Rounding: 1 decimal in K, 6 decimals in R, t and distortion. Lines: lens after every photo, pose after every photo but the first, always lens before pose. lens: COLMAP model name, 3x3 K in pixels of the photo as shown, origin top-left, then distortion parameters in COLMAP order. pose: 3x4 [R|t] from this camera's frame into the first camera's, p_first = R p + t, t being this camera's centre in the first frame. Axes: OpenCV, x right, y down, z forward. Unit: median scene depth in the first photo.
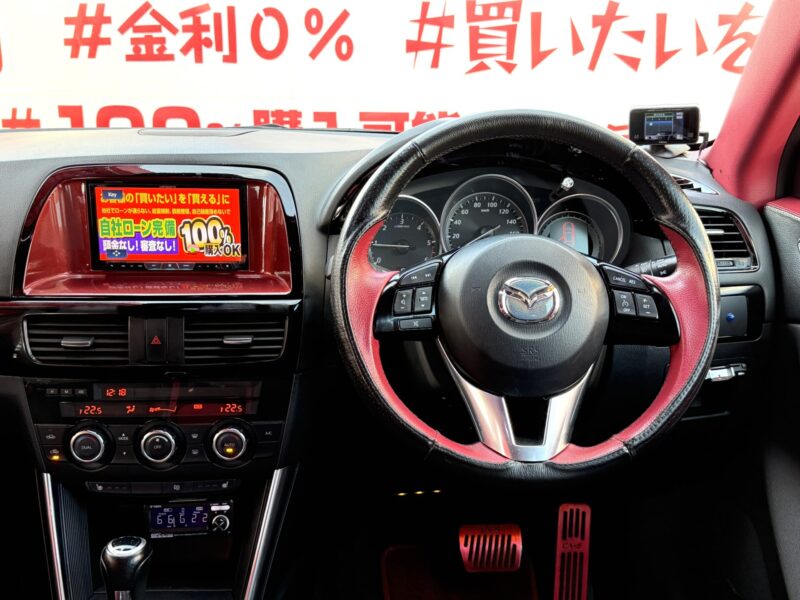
lens RADIAL K [[861.6, 0, 400.0], [0, 861.6, 305.0], [0, 0, 1]] dist [0.072425, 0.000000]
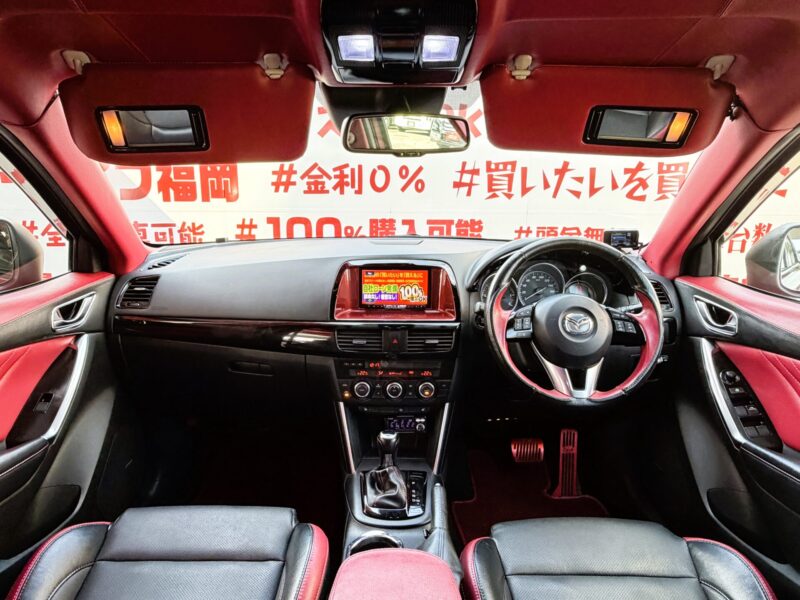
lens RADIAL K [[518.7, 0, 395.5], [0, 518.7, 302.3], [0, 0, 1]] dist [0.023674, 0.003530]
pose [[0.999402, 0.007251, -0.033807, -0.219573], [-0.008714, 0.999022, -0.043345, 0.000129], [0.033460, 0.043614, 0.998488, -0.277030]]
